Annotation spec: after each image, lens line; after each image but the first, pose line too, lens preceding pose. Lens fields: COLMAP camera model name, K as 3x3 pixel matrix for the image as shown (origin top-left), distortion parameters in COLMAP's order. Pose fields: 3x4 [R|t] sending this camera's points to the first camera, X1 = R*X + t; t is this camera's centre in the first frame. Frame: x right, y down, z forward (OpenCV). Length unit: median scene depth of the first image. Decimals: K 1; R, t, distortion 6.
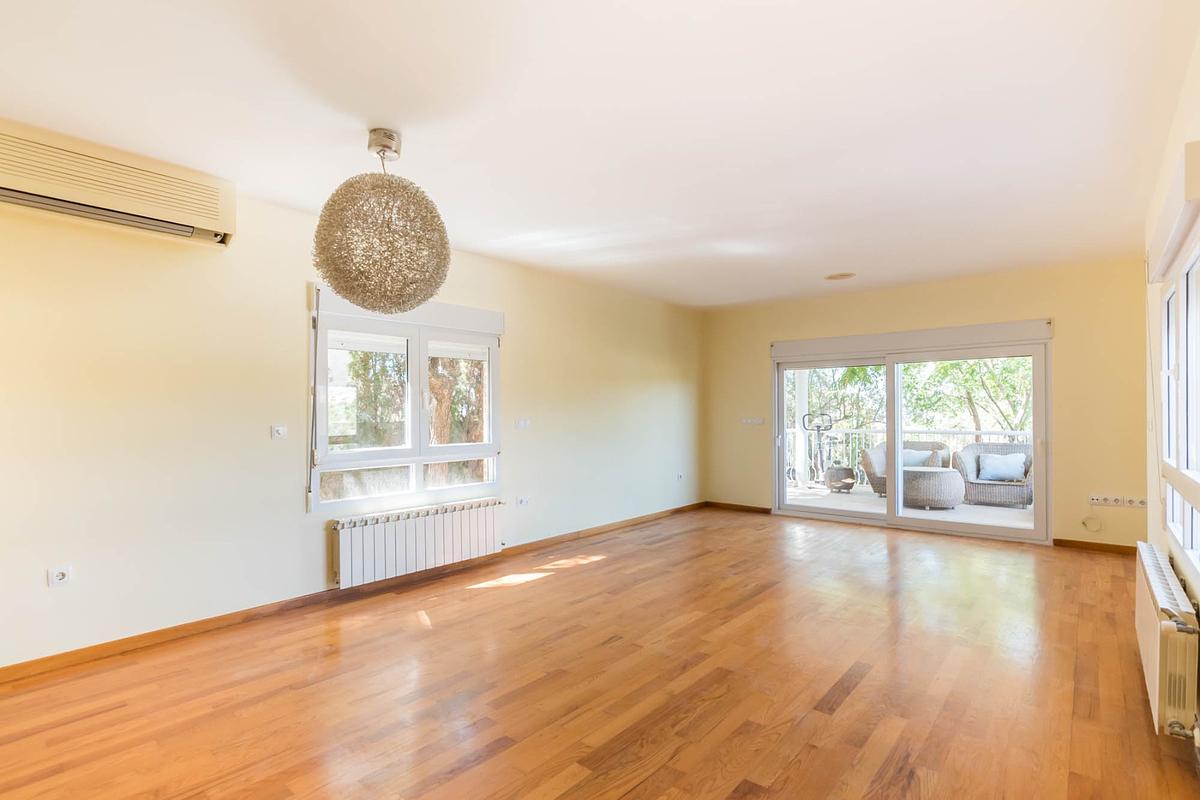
lens RADIAL K [[581.3, 0, 605.9], [0, 581.3, 409.8], [0, 0, 1]] dist [0.008361, -0.000030]
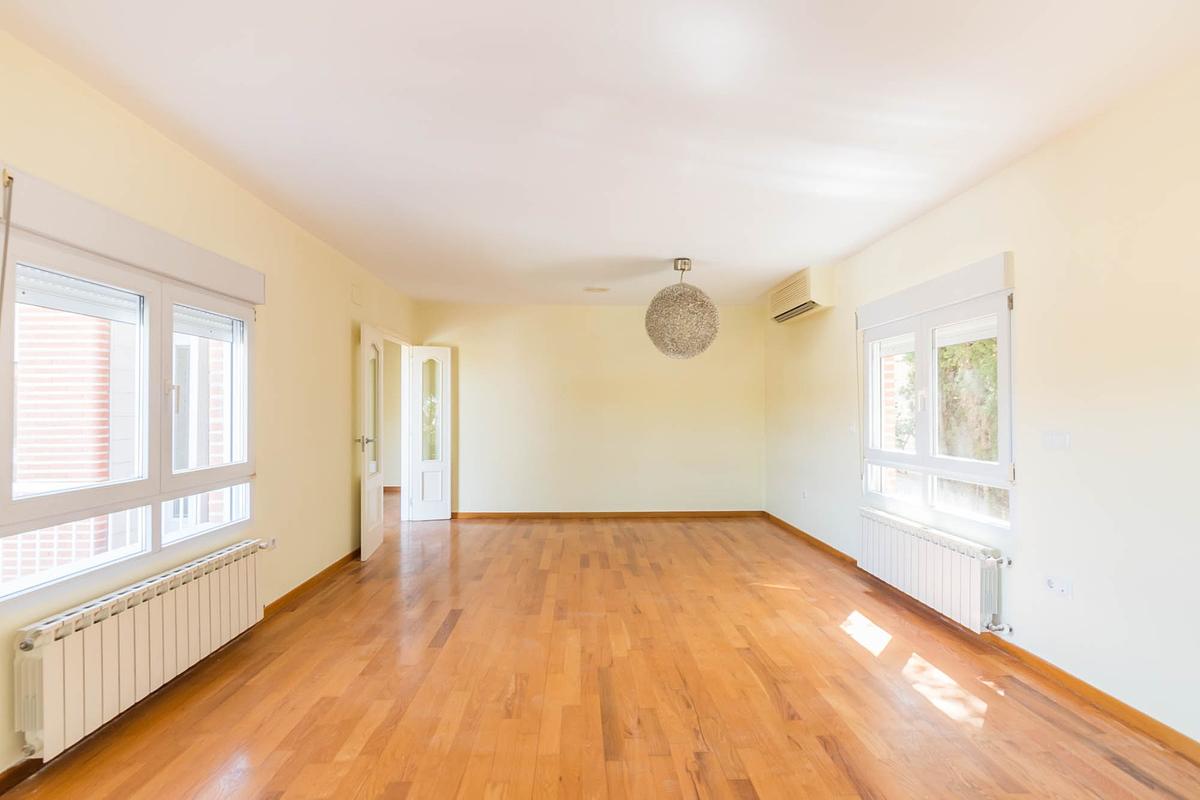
lens RADIAL K [[581.3, 0, 595.5], [0, 581.3, 400.9], [0, 0, 1]] dist [0.008361, -0.000030]
pose [[-0.749308, -0.007163, -0.662183, 0.632026], [0.007420, 0.999788, -0.019211, -0.003938], [0.662180, -0.019308, -0.749096, 1.357661]]
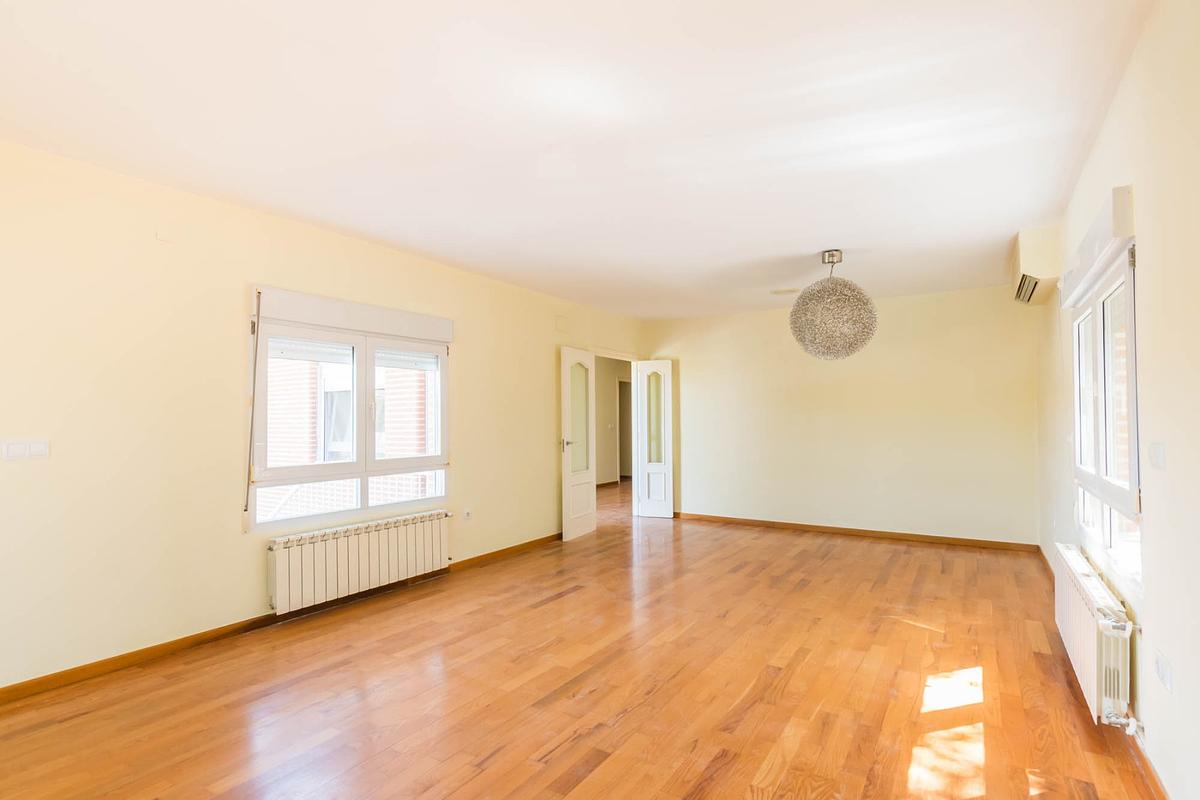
lens RADIAL K [[581.3, 0, 600.9], [0, 581.3, 409.1], [0, 0, 1]] dist [0.008361, -0.000030]
pose [[-0.992661, 0.005785, -0.120788, 0.295541], [0.008809, 0.999661, -0.024518, 0.002202], [0.120605, -0.025402, -0.992375, 1.596681]]
